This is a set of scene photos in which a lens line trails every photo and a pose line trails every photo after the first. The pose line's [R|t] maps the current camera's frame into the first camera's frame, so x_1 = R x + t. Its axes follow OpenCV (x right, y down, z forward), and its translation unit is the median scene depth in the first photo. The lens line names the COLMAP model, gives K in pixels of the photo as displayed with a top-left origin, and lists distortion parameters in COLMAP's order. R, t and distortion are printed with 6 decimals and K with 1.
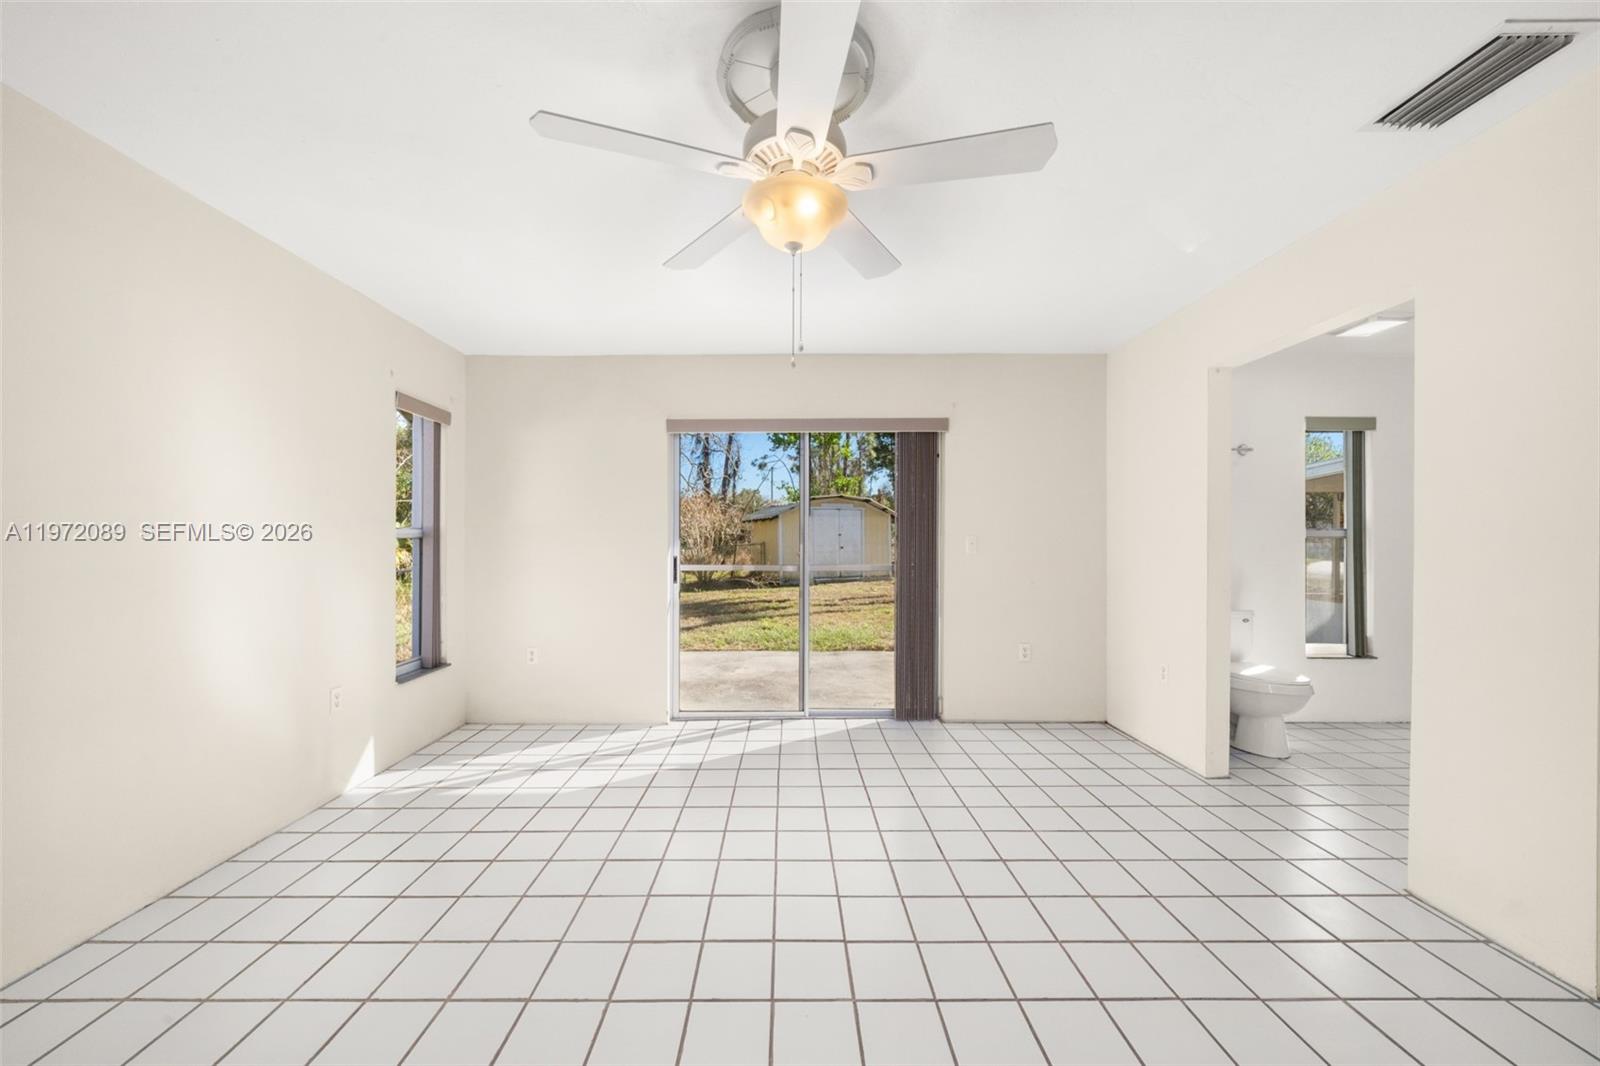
lens RADIAL K [[560.2, 0, 787.9], [0, 560.2, 540.2], [0, 0, 1]] dist [-0.002619, -0.000385]
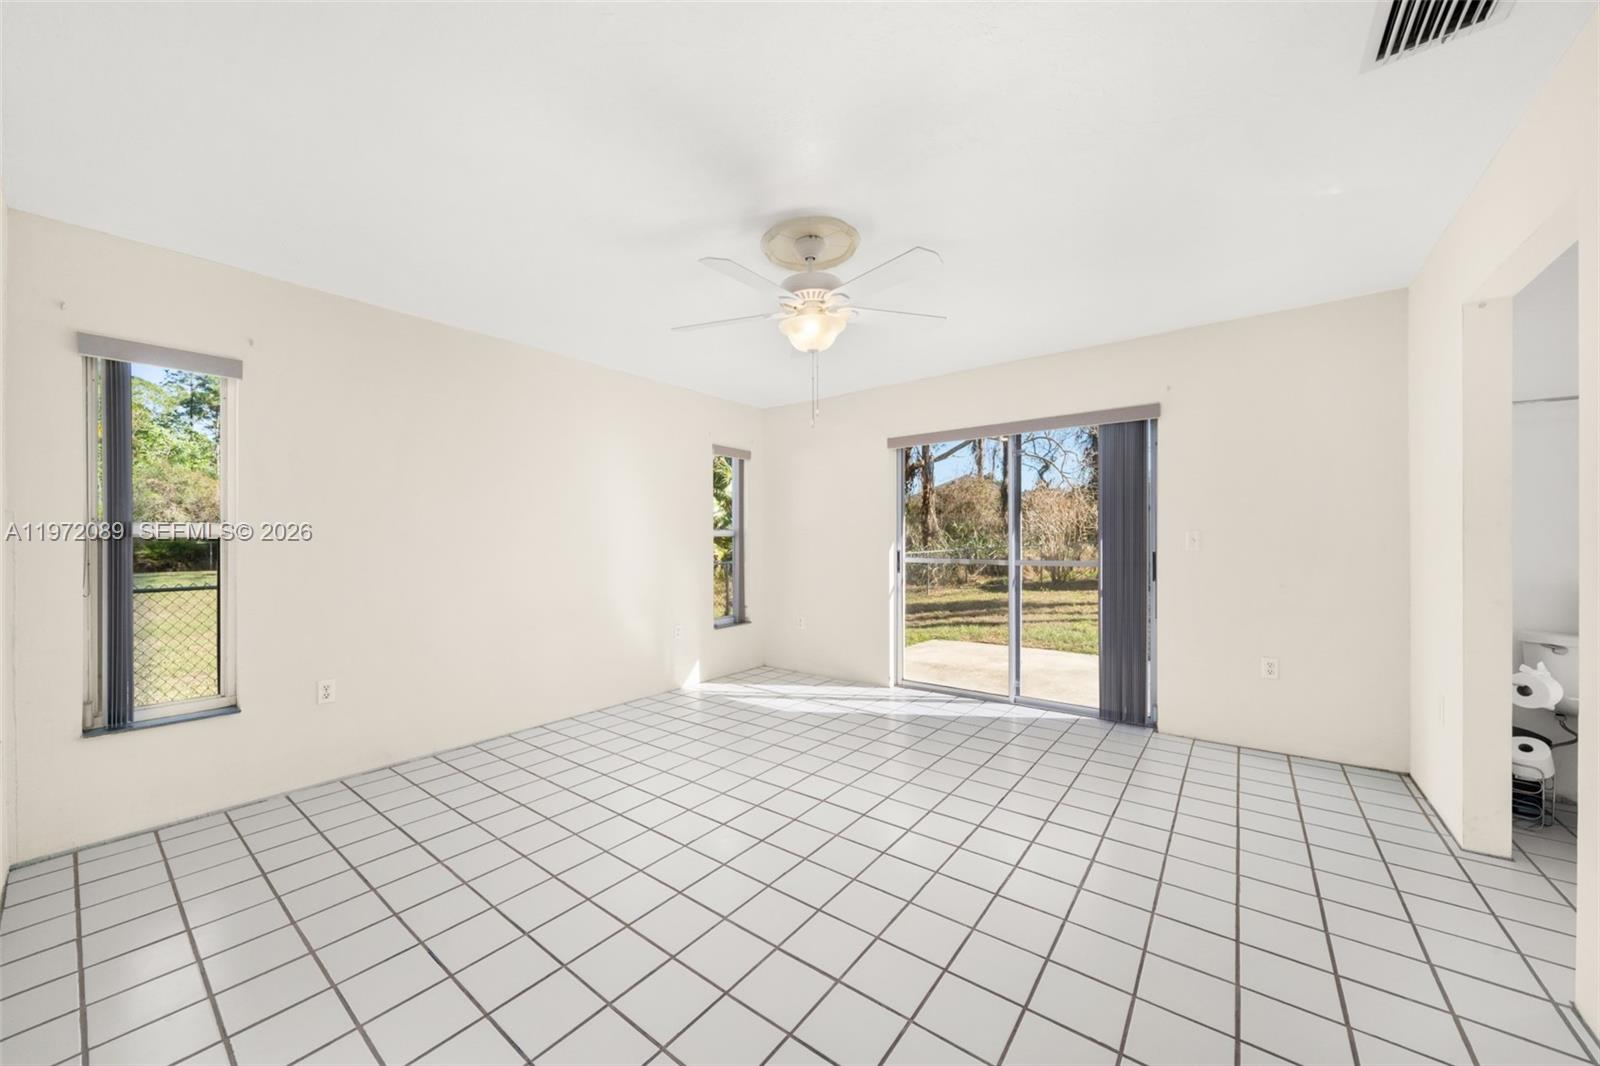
lens RADIAL K [[583.0, 0, 787.7], [0, 583.0, 540.1], [0, 0, 1]] dist [0.000397, 0.000009]
pose [[0.784629, -0.002361, -0.619962, 0.414421], [0.006237, 0.999972, 0.004086, -0.000601], [0.619935, -0.007073, 0.784621, -0.140749]]
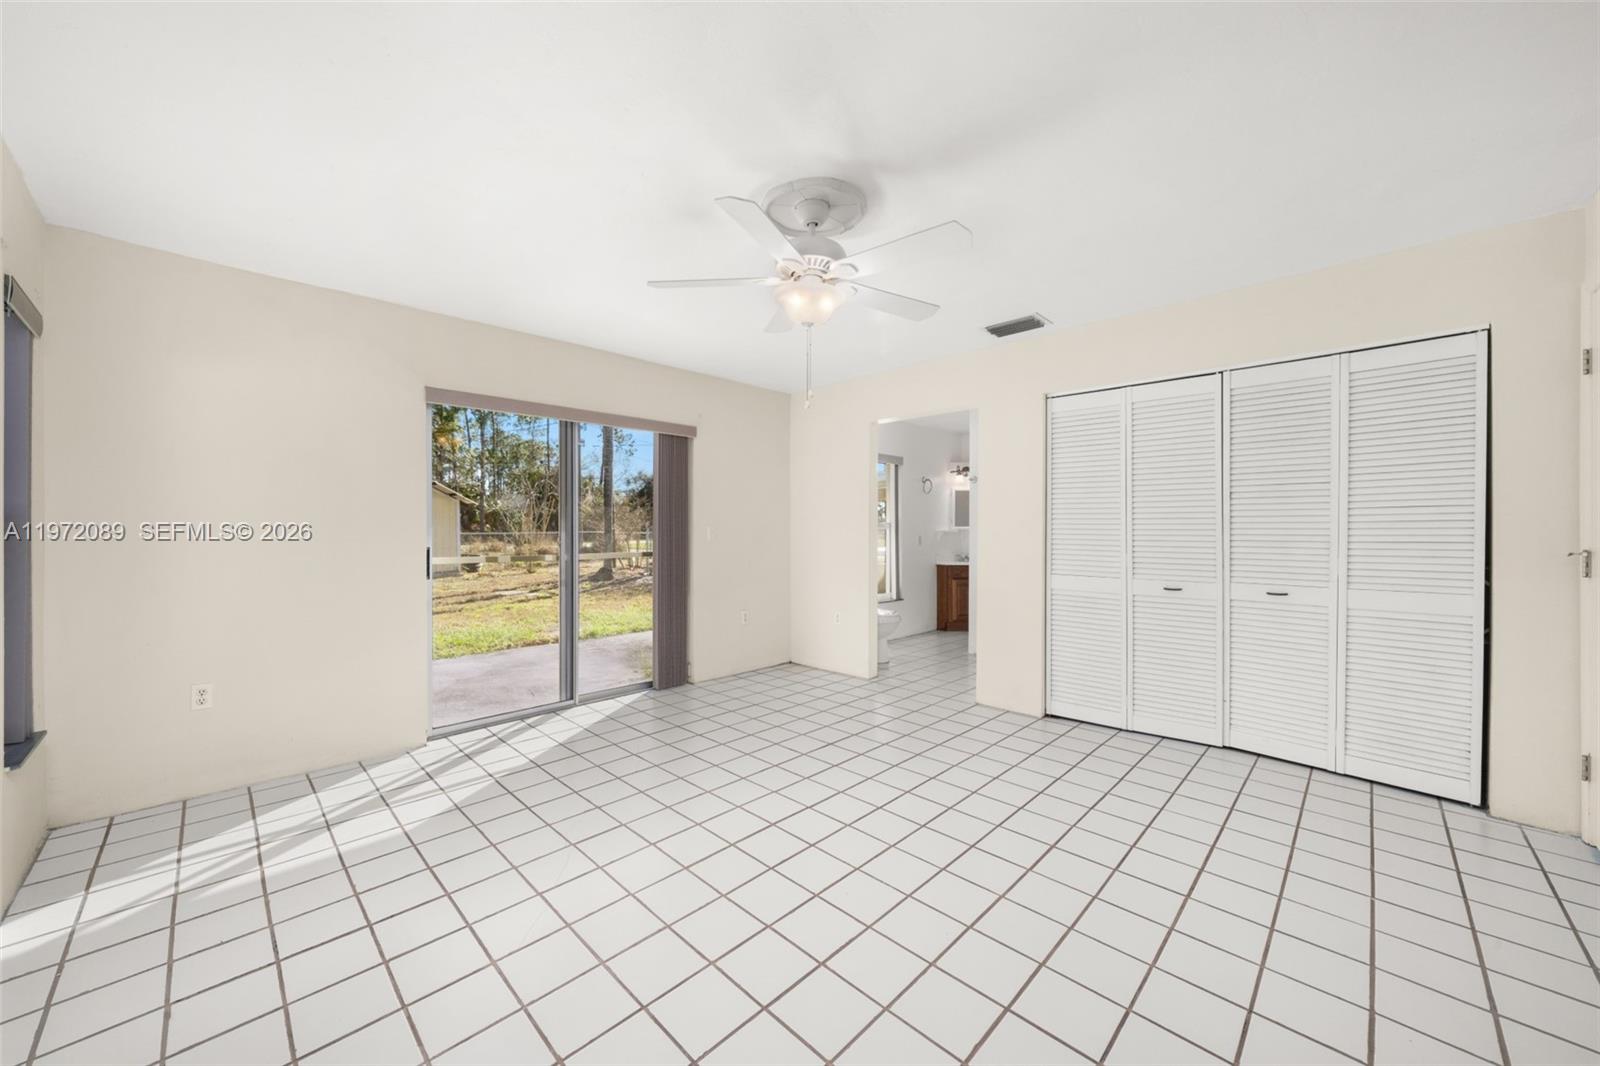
lens RADIAL K [[583.0, 0, 784.5], [0, 583.0, 529.1], [0, 0, 1]] dist [0.000397, 0.000009]
pose [[0.713780, 0.002570, 0.700366, -0.463923], [-0.000941, 0.999996, -0.002711, 0.002390], [-0.700370, 0.001276, 0.713779, -0.013219]]
